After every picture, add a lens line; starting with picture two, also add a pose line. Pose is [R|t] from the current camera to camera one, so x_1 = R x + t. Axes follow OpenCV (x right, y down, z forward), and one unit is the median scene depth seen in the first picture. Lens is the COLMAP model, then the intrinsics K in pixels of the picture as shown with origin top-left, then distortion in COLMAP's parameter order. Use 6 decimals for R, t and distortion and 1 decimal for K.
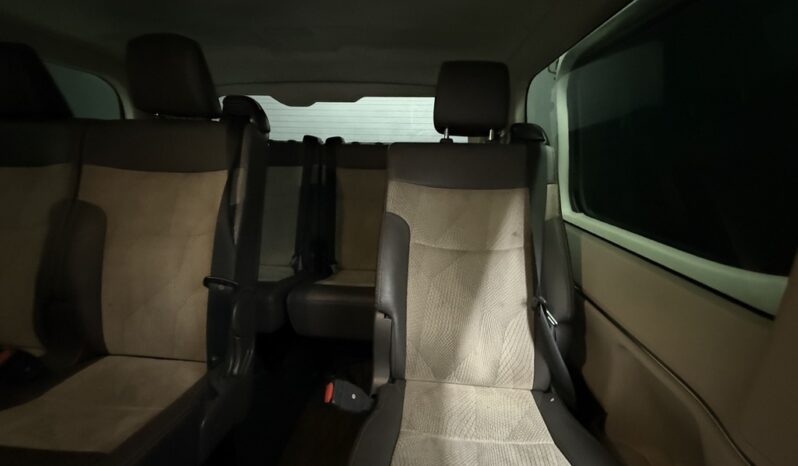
lens RADIAL K [[314.2, 0, 397.0], [0, 314.2, 234.0], [0, 0, 1]] dist [0.000596, 0.000155]
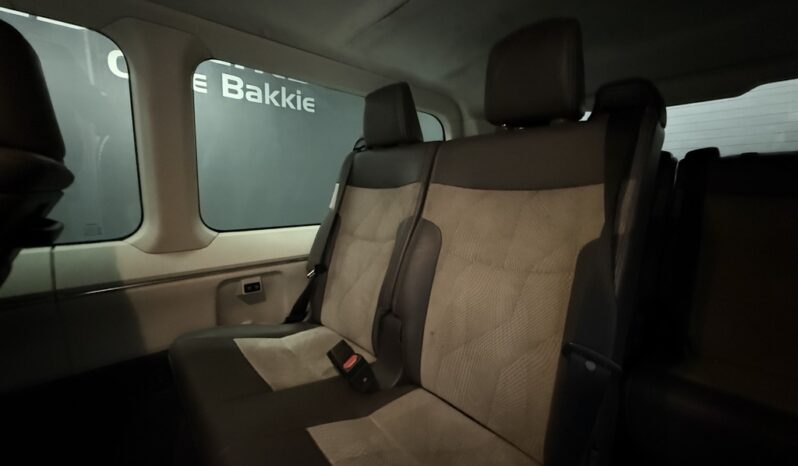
lens RADIAL K [[314.2, 0, 397.0], [0, 314.2, 234.0], [0, 0, 1]] dist [0.000596, 0.000155]
pose [[0.728408, 0.081342, -0.680298, -0.387774], [-0.160543, 0.985547, -0.054056, 0.008491], [0.666069, 0.148592, 0.730940, 0.227585]]
